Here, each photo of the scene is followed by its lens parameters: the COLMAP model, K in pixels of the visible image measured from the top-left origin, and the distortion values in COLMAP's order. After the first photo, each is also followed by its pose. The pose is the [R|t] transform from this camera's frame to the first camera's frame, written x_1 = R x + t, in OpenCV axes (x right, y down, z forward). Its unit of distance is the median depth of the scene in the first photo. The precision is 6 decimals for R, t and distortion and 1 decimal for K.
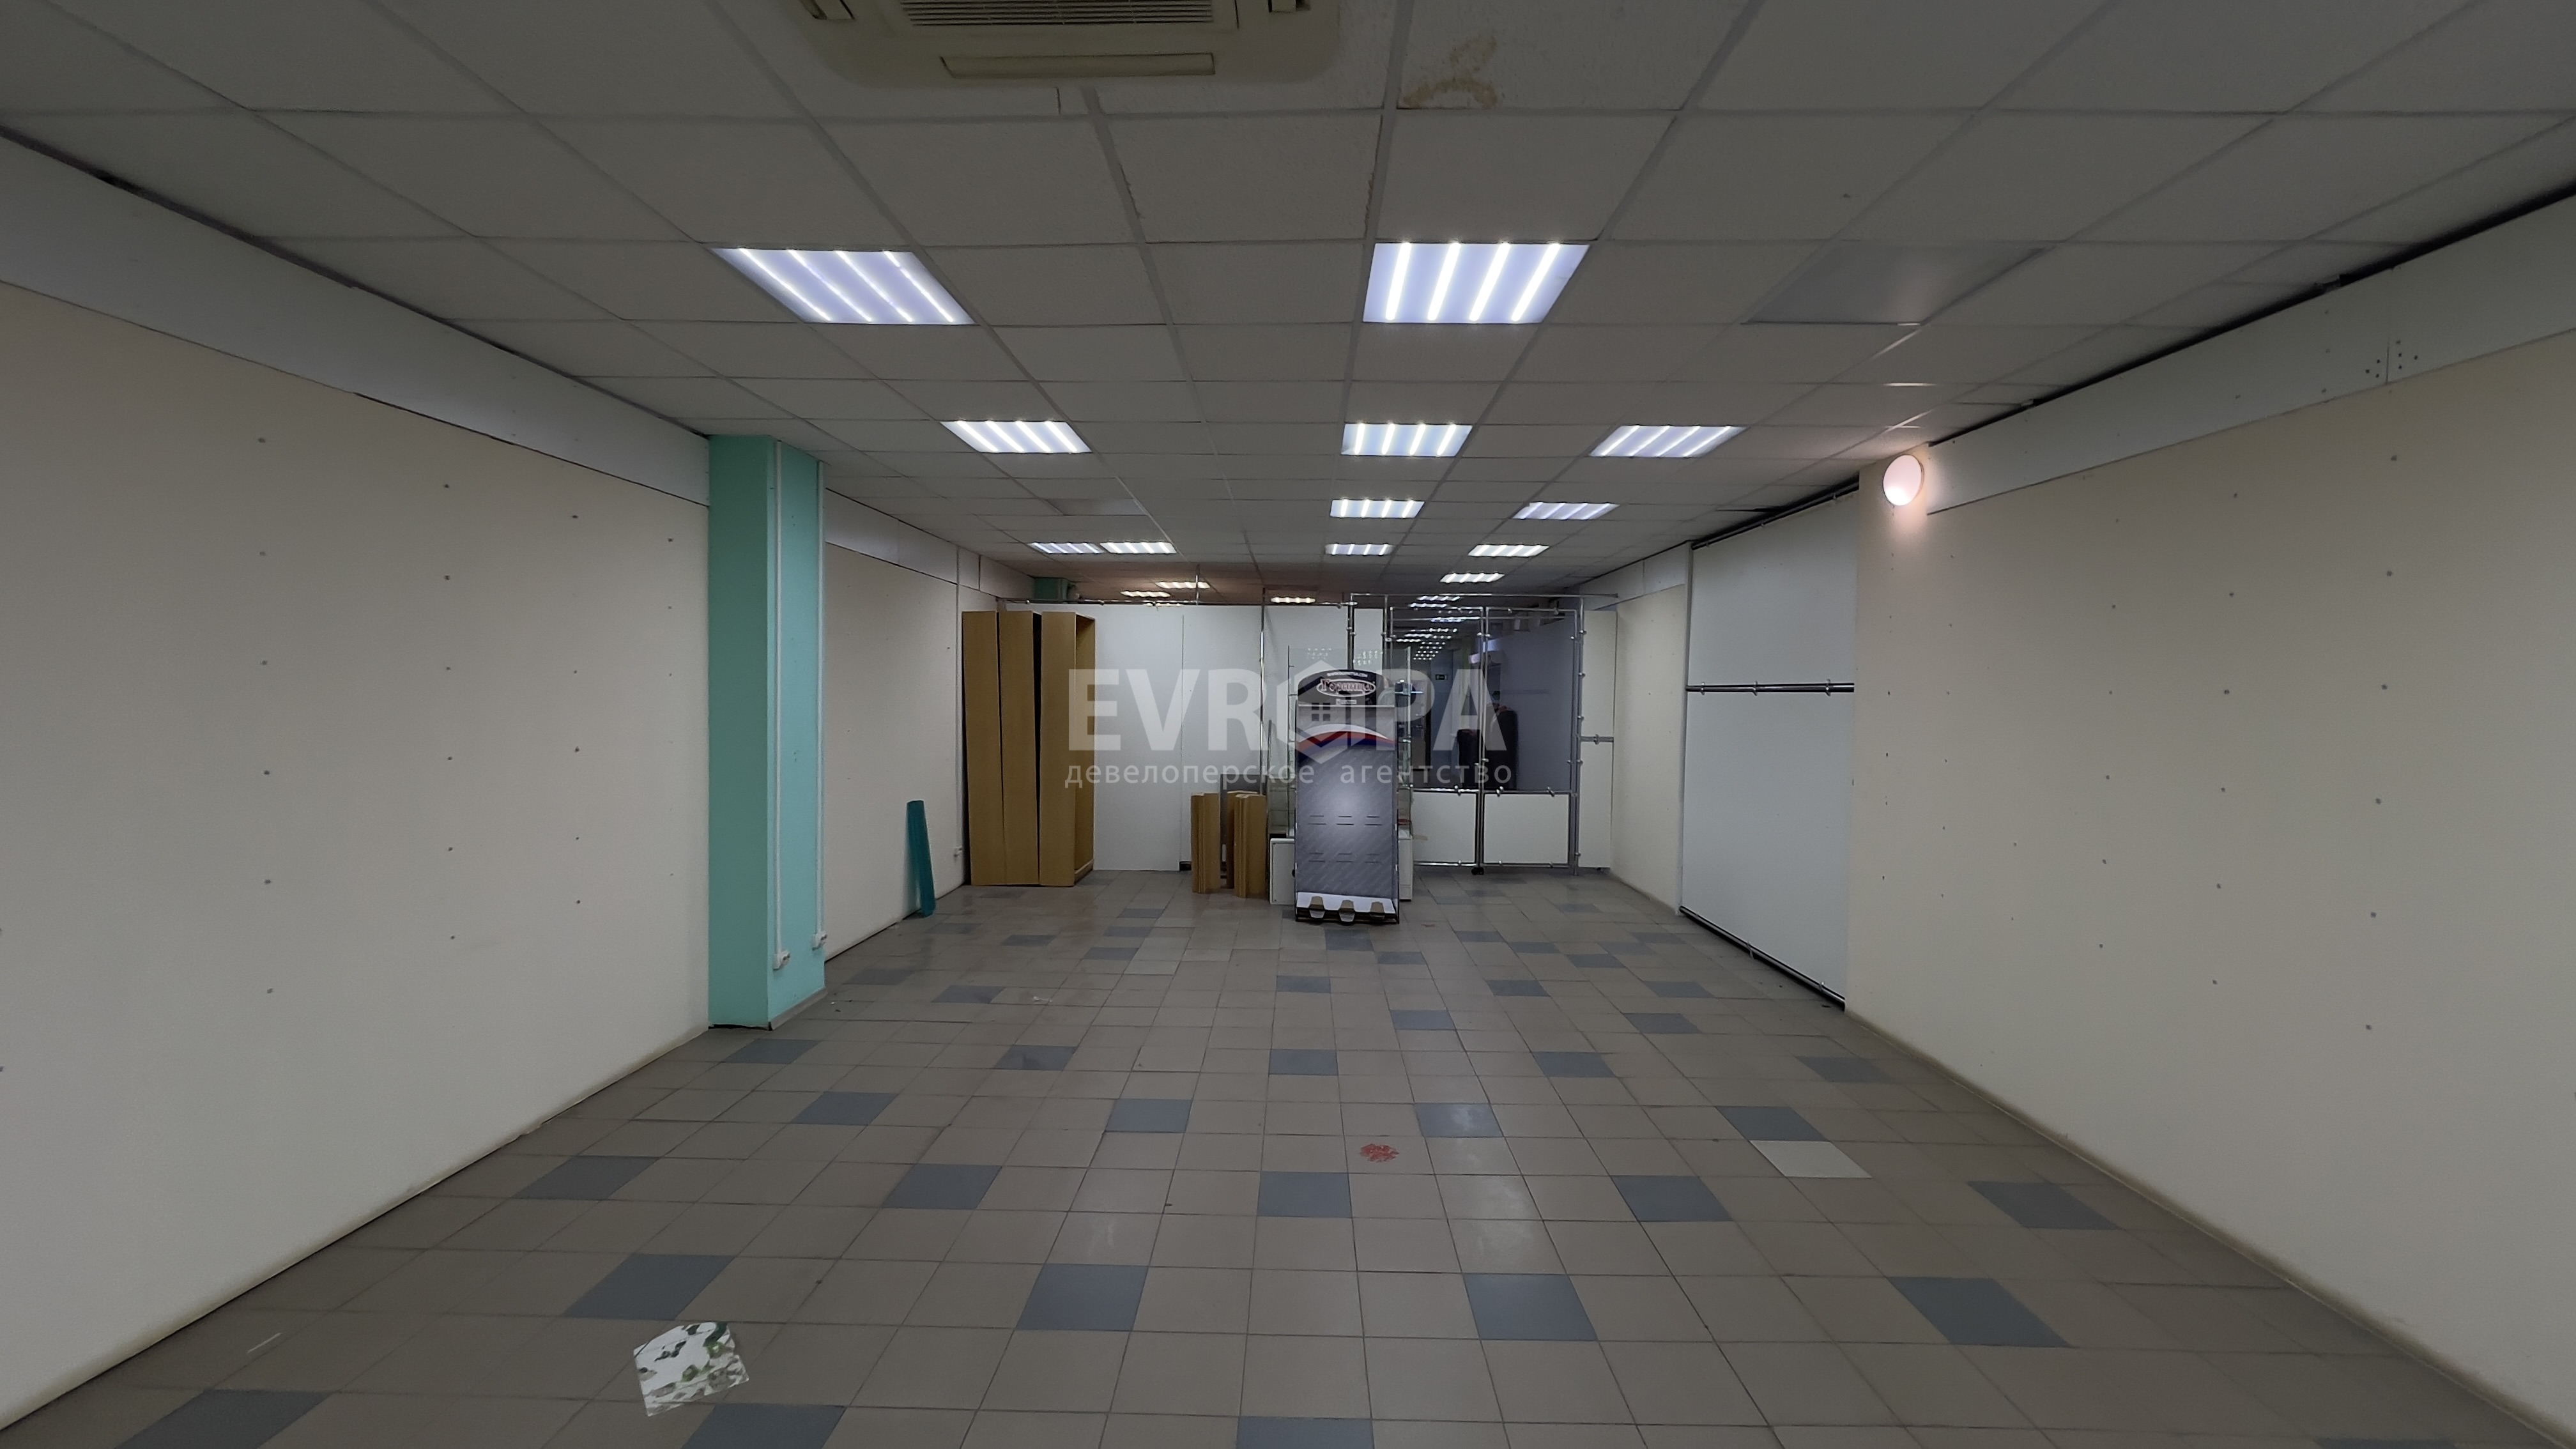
lens RADIAL K [[1015.7, 0, 1247.2], [0, 1015.7, 725.0], [0, 0, 1]] dist [0.000800, -0.000126]
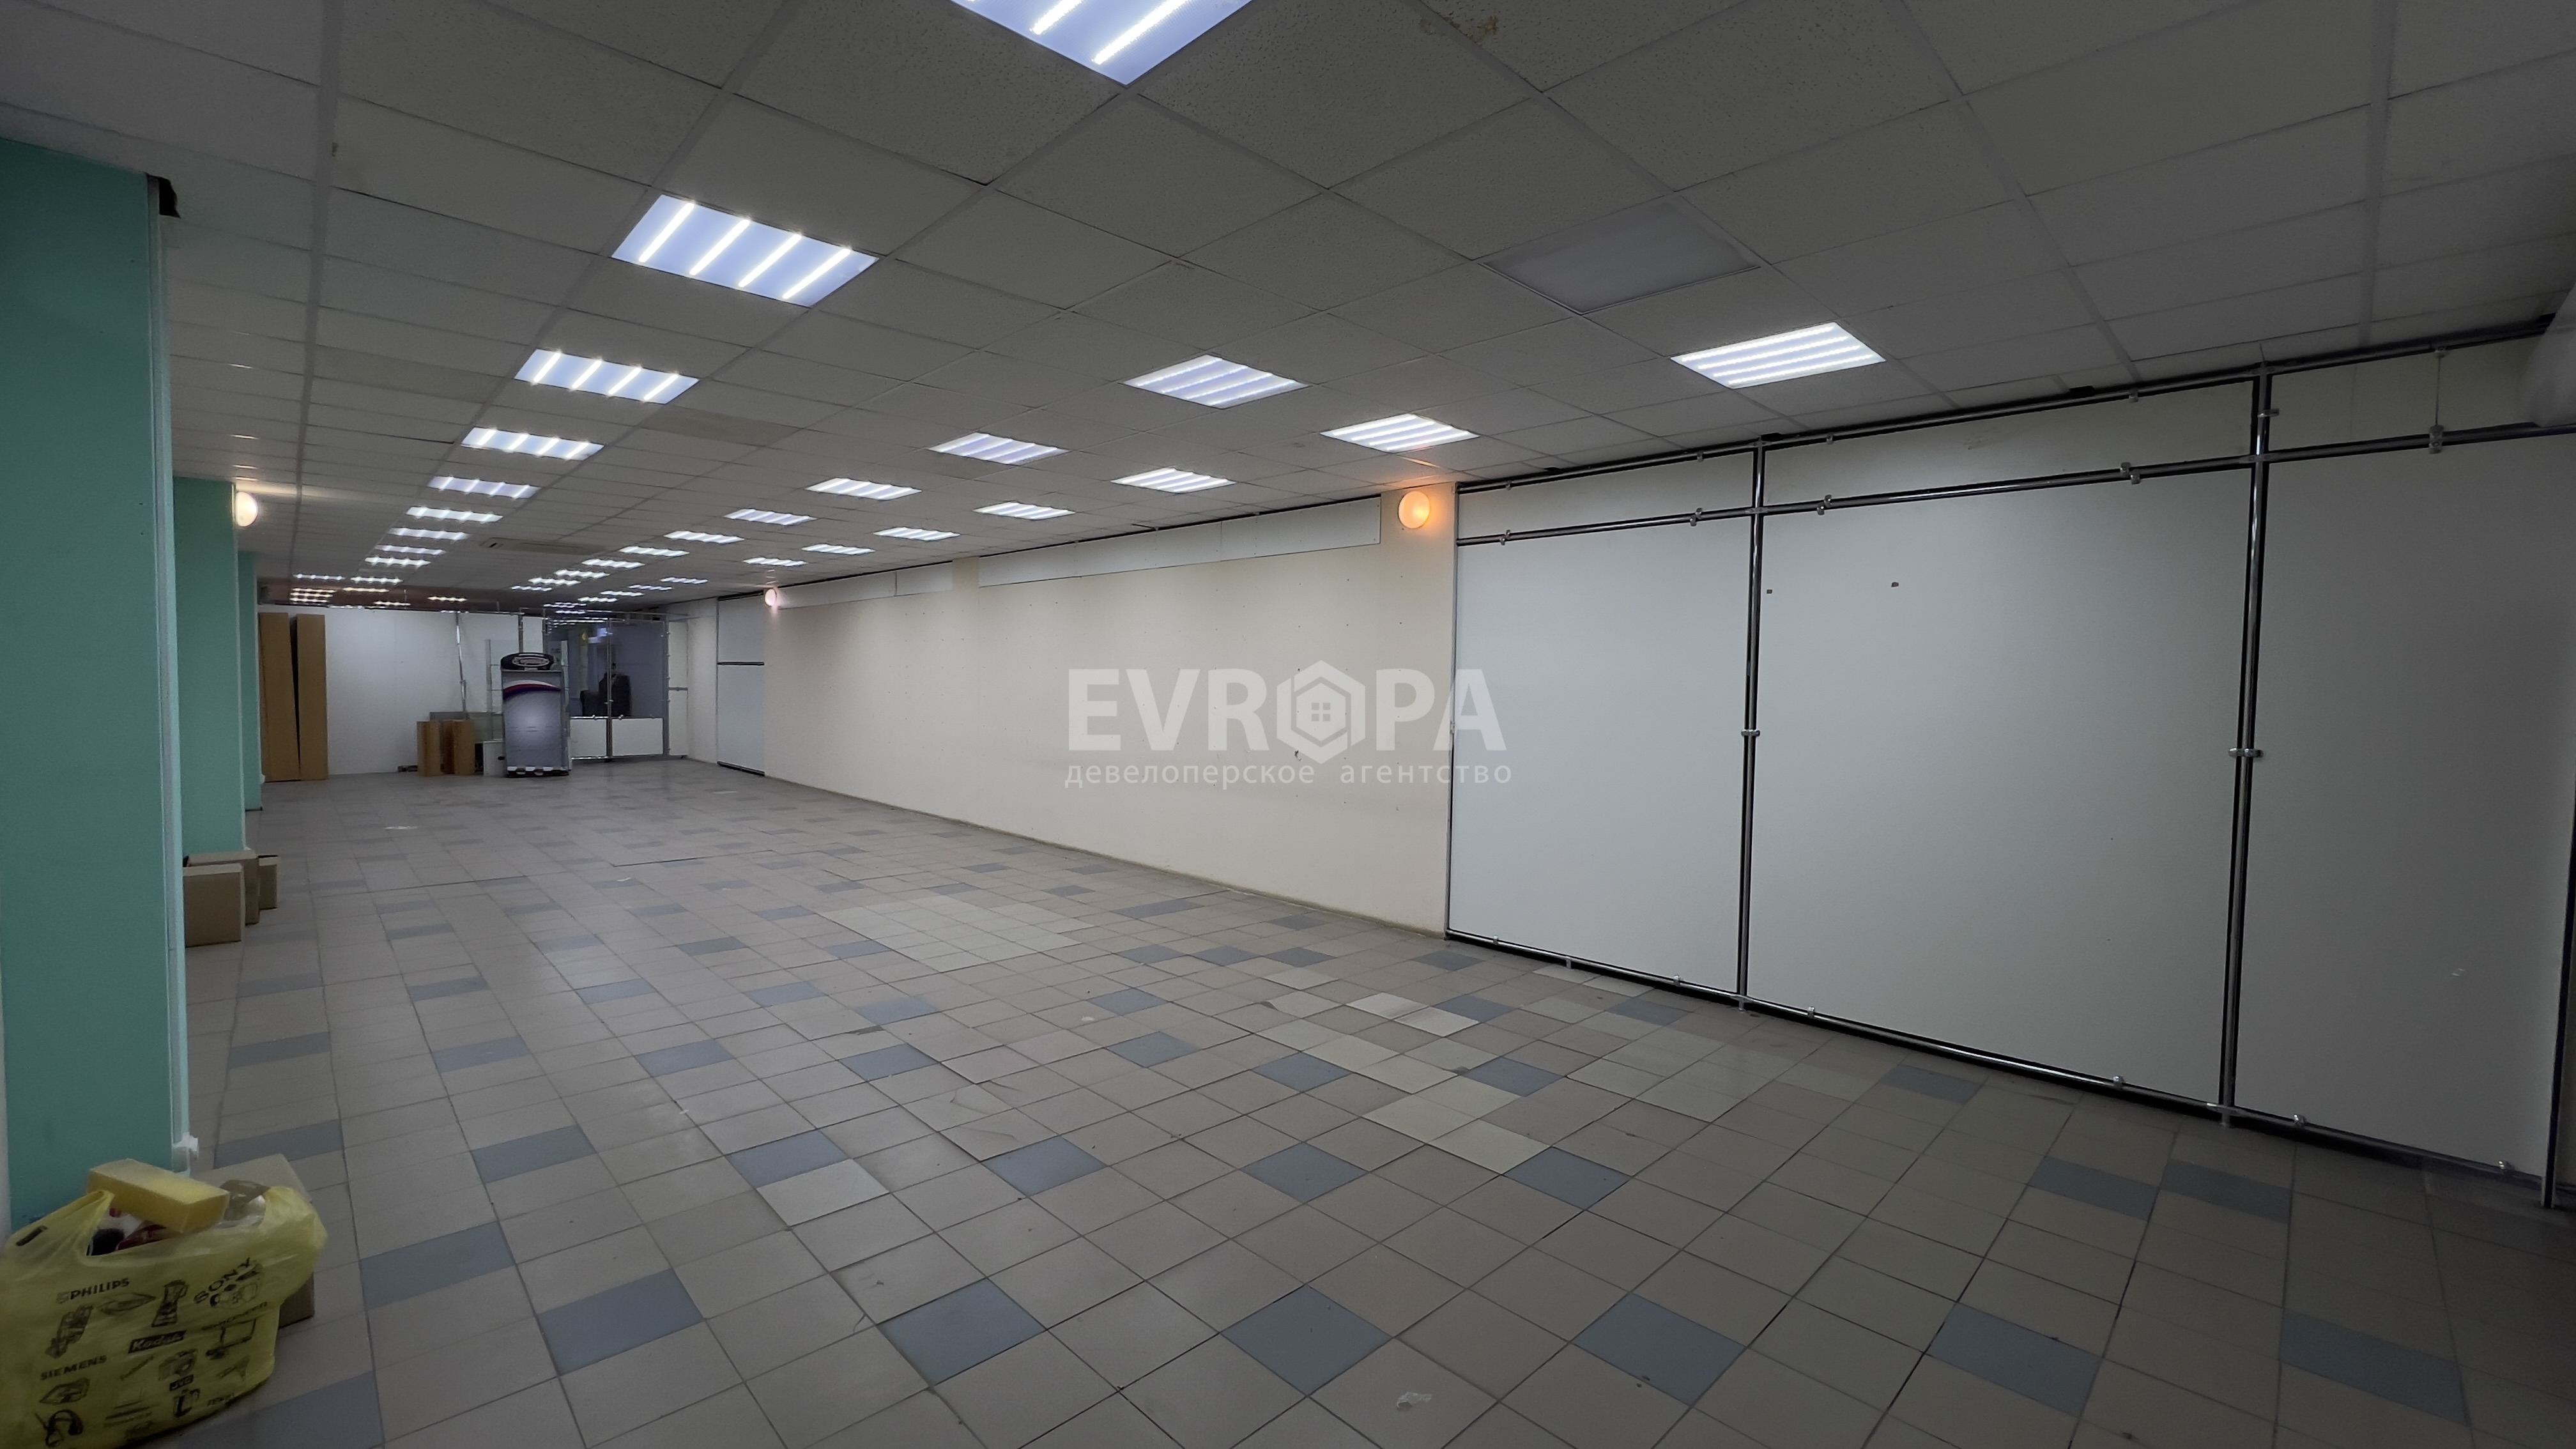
lens RADIAL K [[1031.5, 0, 1284.4], [0, 1031.5, 721.3], [0, 0, 1]] dist [0.000760, 0.000117]
pose [[0.676295, -0.034077, 0.735843, -0.335624], [0.018194, 0.999397, 0.029561, 0.040071], [-0.736406, -0.006604, 0.676507, -1.231007]]
